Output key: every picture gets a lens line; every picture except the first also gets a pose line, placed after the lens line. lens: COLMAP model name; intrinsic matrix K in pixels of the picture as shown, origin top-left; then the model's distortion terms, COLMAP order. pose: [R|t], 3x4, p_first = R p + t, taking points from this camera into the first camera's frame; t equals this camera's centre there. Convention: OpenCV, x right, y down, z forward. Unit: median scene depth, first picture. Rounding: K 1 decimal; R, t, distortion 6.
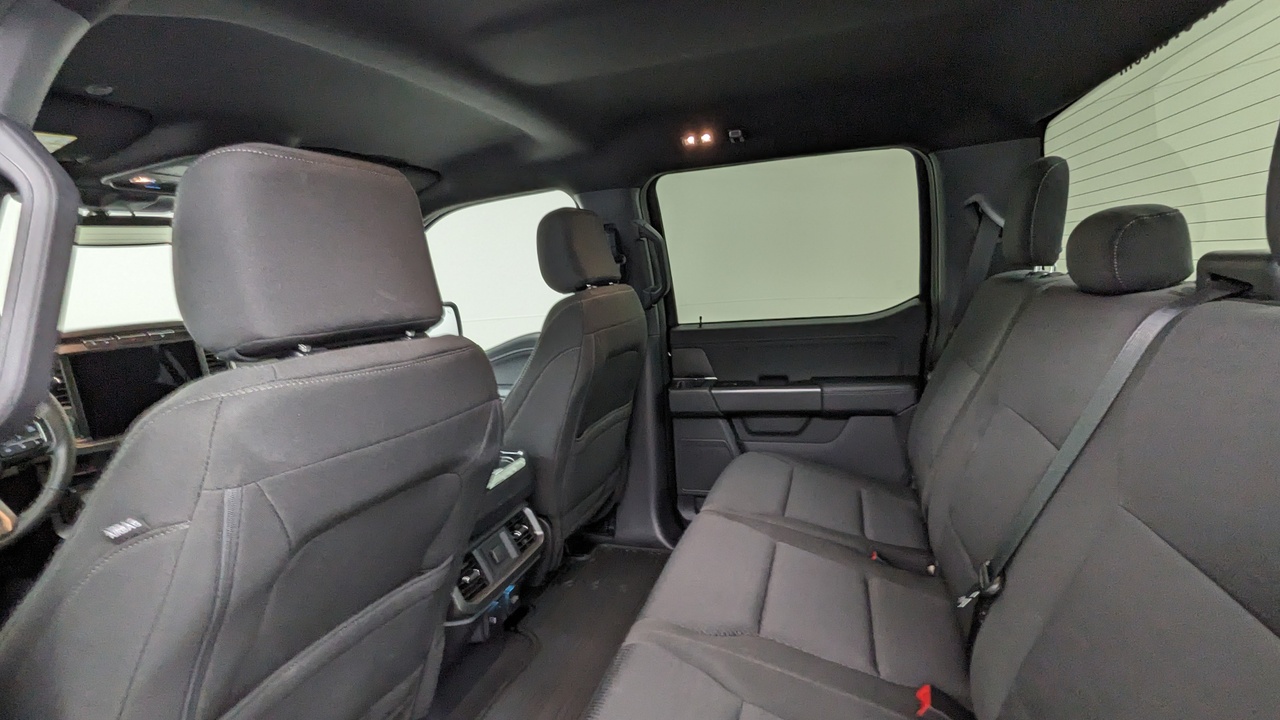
lens RADIAL K [[618.5, 0, 629.3], [0, 618.5, 357.1], [0, 0, 1]] dist [0.006056, -0.004730]
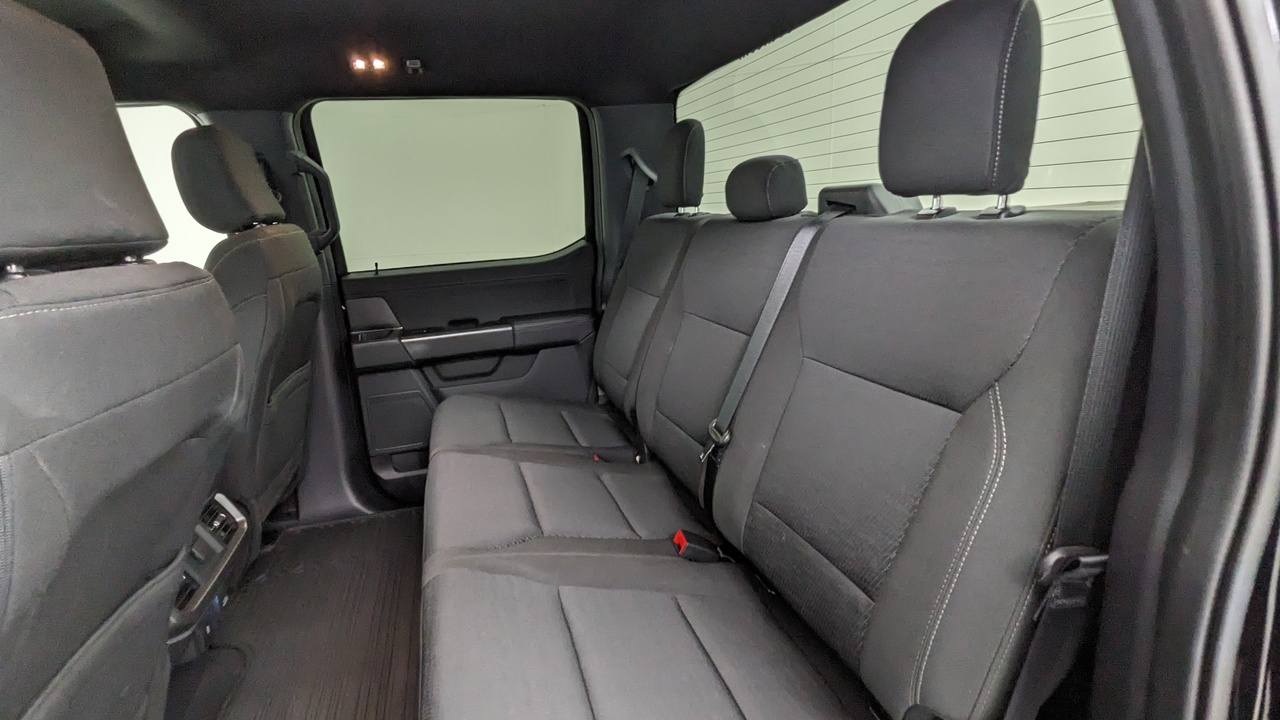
lens RADIAL K [[618.5, 0, 644.2], [0, 618.5, 352.8], [0, 0, 1]] dist [0.006056, -0.004730]
pose [[0.816473, -0.112447, 0.566328, -0.130462], [0.078193, 0.993350, 0.084504, 0.028467], [-0.572064, -0.024712, 0.819836, 0.005118]]
